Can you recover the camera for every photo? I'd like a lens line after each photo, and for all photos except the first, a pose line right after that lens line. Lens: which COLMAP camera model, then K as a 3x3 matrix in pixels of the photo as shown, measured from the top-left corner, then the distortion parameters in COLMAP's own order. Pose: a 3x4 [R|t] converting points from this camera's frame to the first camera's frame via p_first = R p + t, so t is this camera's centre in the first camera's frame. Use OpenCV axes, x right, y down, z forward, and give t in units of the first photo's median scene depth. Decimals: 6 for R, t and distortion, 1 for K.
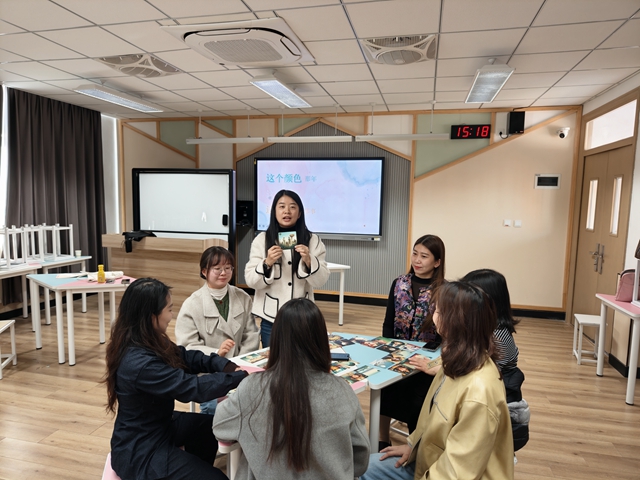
lens RADIAL K [[432.5, 0, 315.3], [0, 432.5, 245.9], [0, 0, 1]] dist [0.004772, -0.006623]
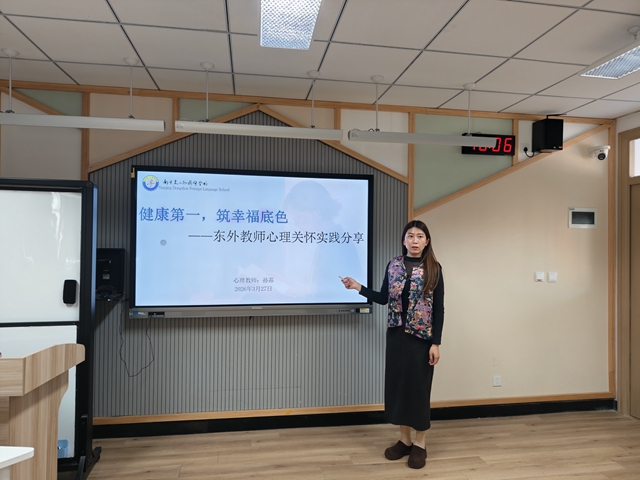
lens RADIAL K [[432.5, 0, 321.8], [0, 432.5, 239.4], [0, 0, 1]] dist [0.004772, -0.006623]
pose [[0.917939, -0.002680, 0.396714, -0.155353], [0.048705, 0.993174, -0.105989, -0.056577], [-0.393721, 0.116613, 0.911803, 0.506238]]
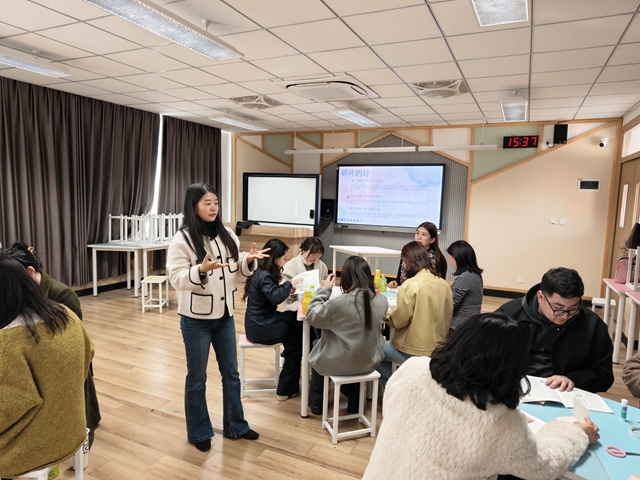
lens RADIAL K [[432.5, 0, 323.4], [0, 432.5, 235.2], [0, 0, 1]] dist [0.004772, -0.006623]
pose [[0.982014, 0.029097, -0.186555, 0.063775], [-0.033850, 0.999177, -0.022344, 0.030932], [0.185752, 0.028257, 0.982190, -0.237872]]
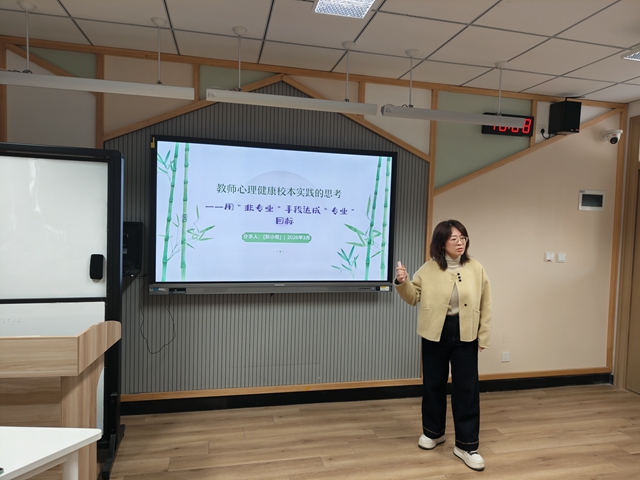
lens RADIAL K [[432.5, 0, 322.4], [0, 432.5, 240.3], [0, 0, 1]] dist [0.004772, -0.006623]
pose [[0.890659, -0.011023, 0.454538, -0.216955], [0.035673, 0.998318, -0.045691, -0.061989], [-0.453270, 0.056909, 0.889555, 0.543215]]
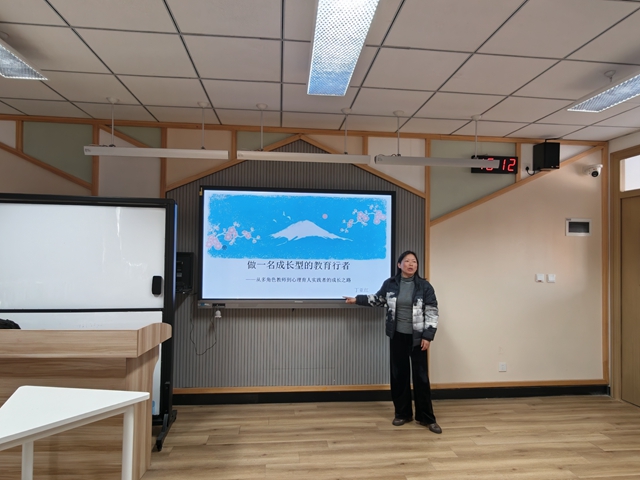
lens RADIAL K [[400.9, 0, 322.5], [0, 400.9, 244.2], [0, 0, 1]] dist [-0.004355, 0.000141]
pose [[0.940041, 0.001915, 0.341056, -0.194268], [0.041016, 0.992092, -0.118623, -0.043982], [-0.338586, 0.125500, 0.932529, 0.442624]]
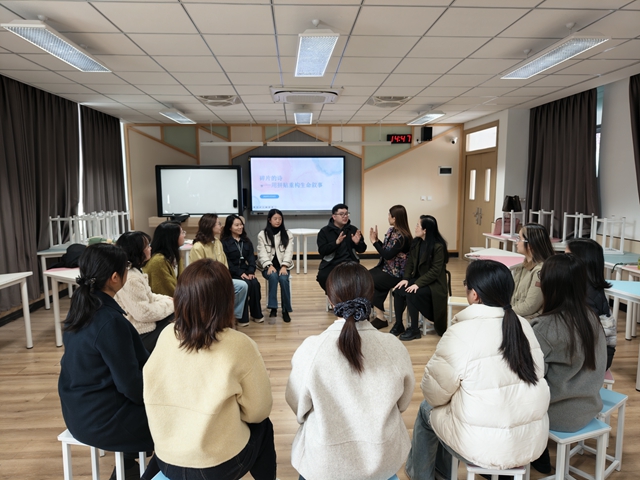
lens RADIAL K [[432.5, 0, 319.9], [0, 432.5, 241.7], [0, 0, 1]] dist [0.004772, -0.006623]
pose [[0.953186, -0.064792, 0.295362, -0.384965], [0.058190, 0.997821, 0.031096, 0.033808], [-0.296734, -0.012453, 0.954879, -0.379077]]
